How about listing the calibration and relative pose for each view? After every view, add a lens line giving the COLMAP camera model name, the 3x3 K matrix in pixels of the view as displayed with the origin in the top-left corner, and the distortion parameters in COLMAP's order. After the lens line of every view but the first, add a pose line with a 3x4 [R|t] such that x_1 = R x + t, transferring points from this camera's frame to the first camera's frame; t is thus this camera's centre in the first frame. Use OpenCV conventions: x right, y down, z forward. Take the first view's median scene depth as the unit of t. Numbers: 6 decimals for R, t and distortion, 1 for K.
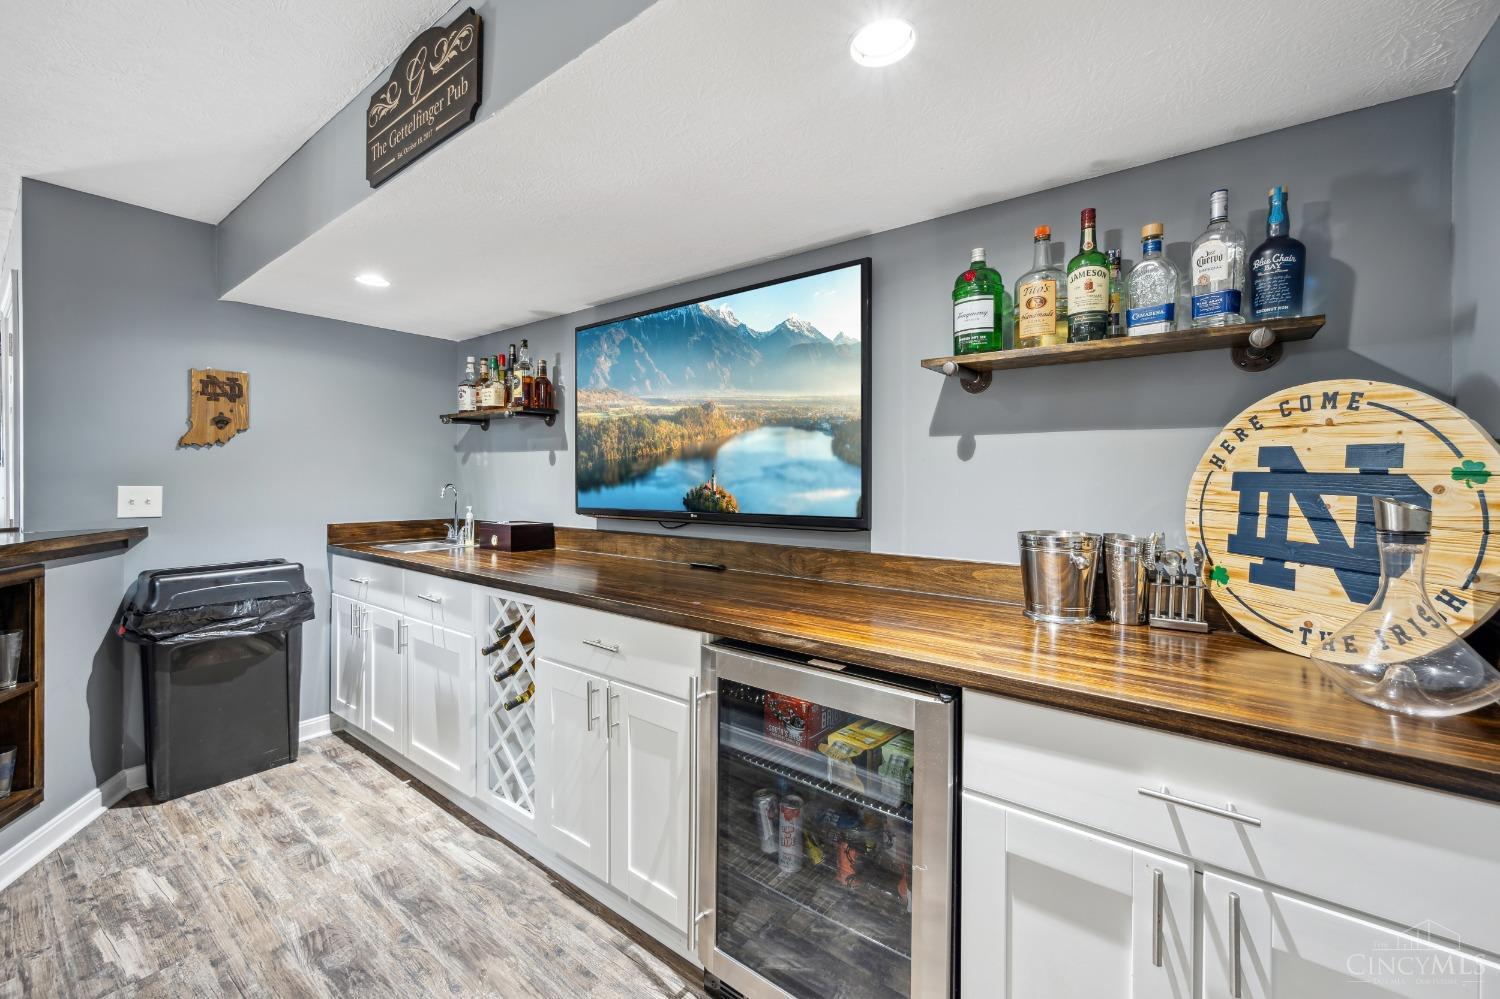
lens RADIAL K [[596.7, 0, 755.6], [0, 596.7, 486.0], [0, 0, 1]] dist [-0.001887, 0.000540]
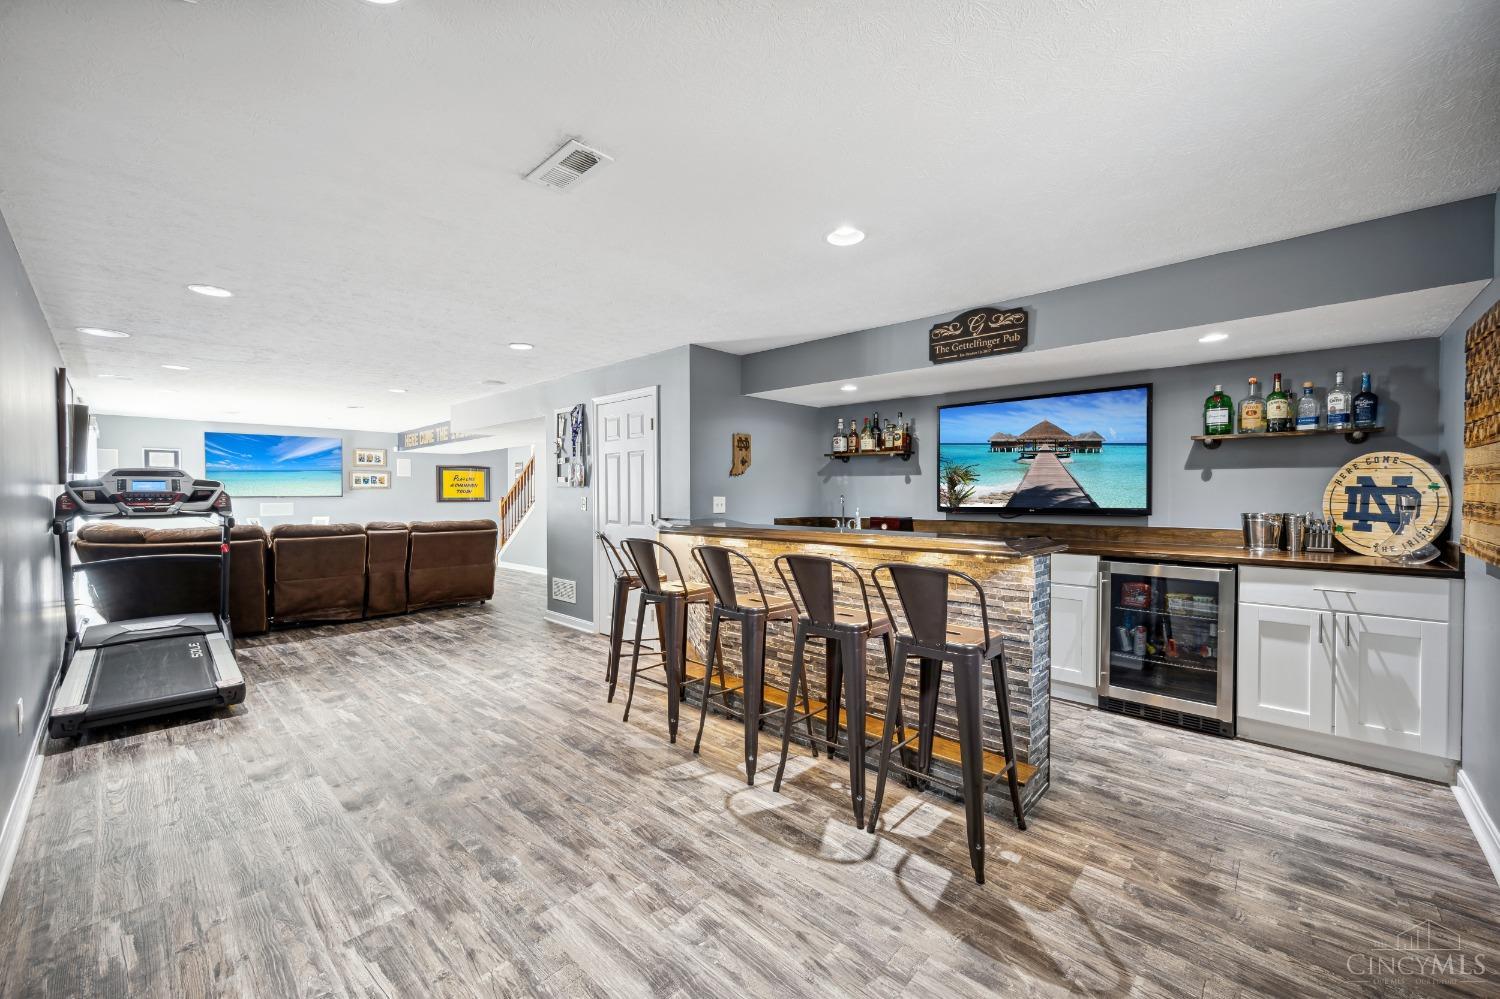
lens RADIAL K [[596.7, 0, 748.4], [0, 596.7, 505.4], [0, 0, 1]] dist [-0.001887, 0.000540]
pose [[0.994721, -0.002559, -0.102588, -1.379393], [0.003395, 0.999962, 0.007977, 0.026362], [0.102563, -0.008283, 0.994692, -1.676488]]
